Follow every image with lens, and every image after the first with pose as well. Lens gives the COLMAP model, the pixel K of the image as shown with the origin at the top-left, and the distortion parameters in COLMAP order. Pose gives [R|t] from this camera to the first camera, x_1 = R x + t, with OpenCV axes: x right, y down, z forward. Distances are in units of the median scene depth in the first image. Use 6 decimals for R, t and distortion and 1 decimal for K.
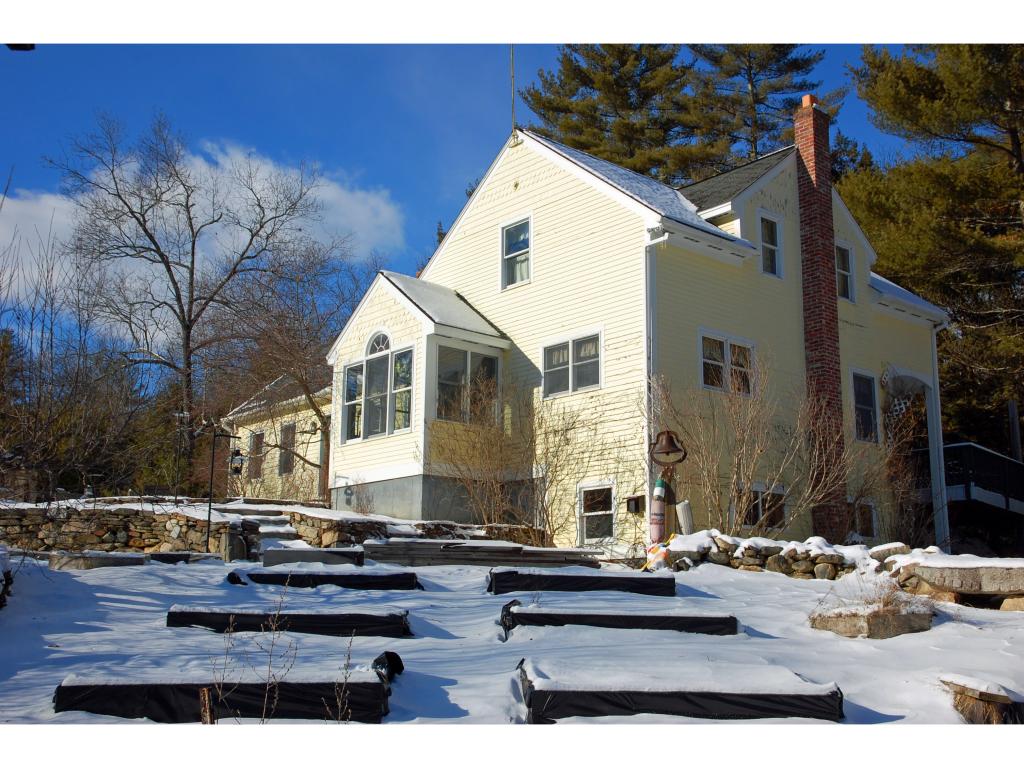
lens RADIAL K [[1114.5, 0, 512.3], [0, 1114.5, 422.8], [0, 0, 1]] dist [0.025311, 0.004941]
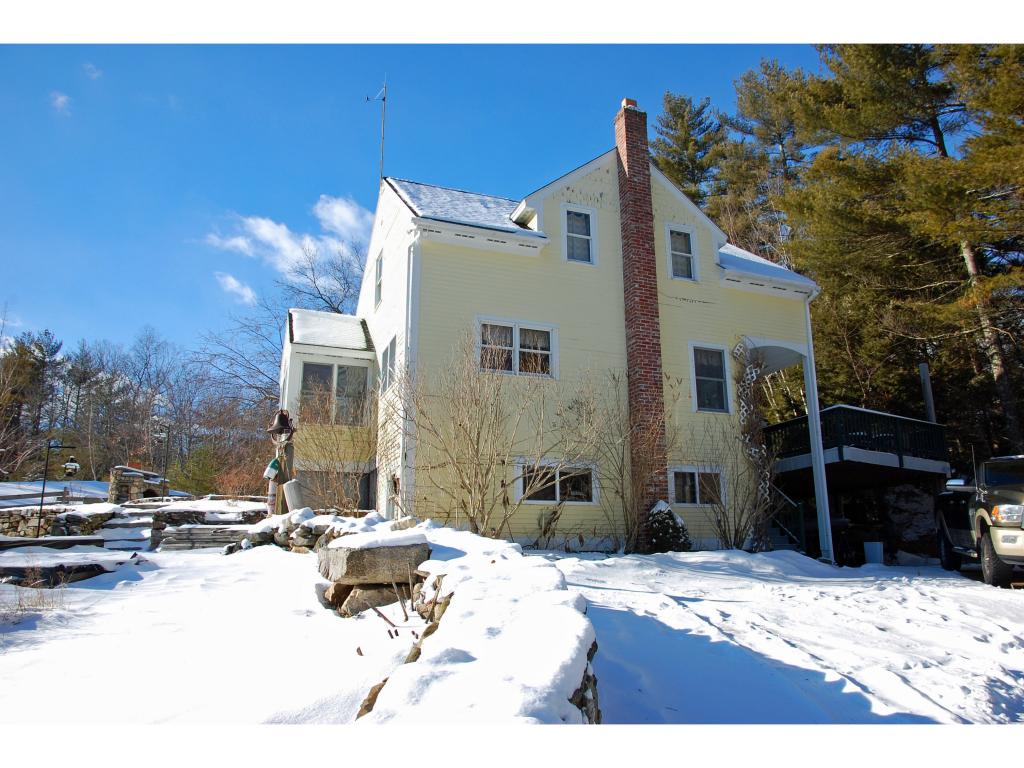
lens RADIAL K [[741.9, 0, 513.6], [0, 741.9, 414.7], [0, 0, 1]] dist [-0.078253, 0.004502]
pose [[0.945818, -0.084192, -0.313592, 0.387785], [0.073377, 0.996236, -0.046156, 0.040824], [0.316298, 0.020645, 0.948435, 0.323662]]
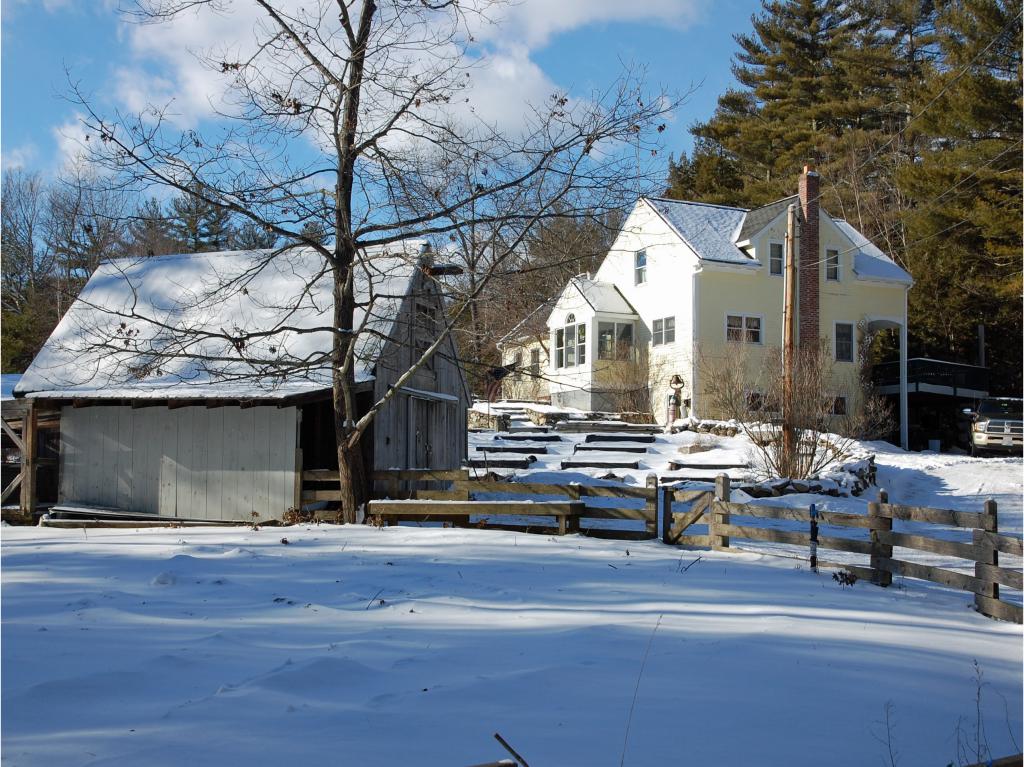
lens RADIAL K [[1256.2, 0, 512.2], [0, 1256.2, 433.6], [0, 0, 1]] dist [0.073211, -0.001386]
pose [[0.968015, -0.010391, -0.250678, 0.335514], [0.041860, 0.991826, 0.120534, -0.145412], [0.247376, -0.127172, 0.960537, -1.170872]]
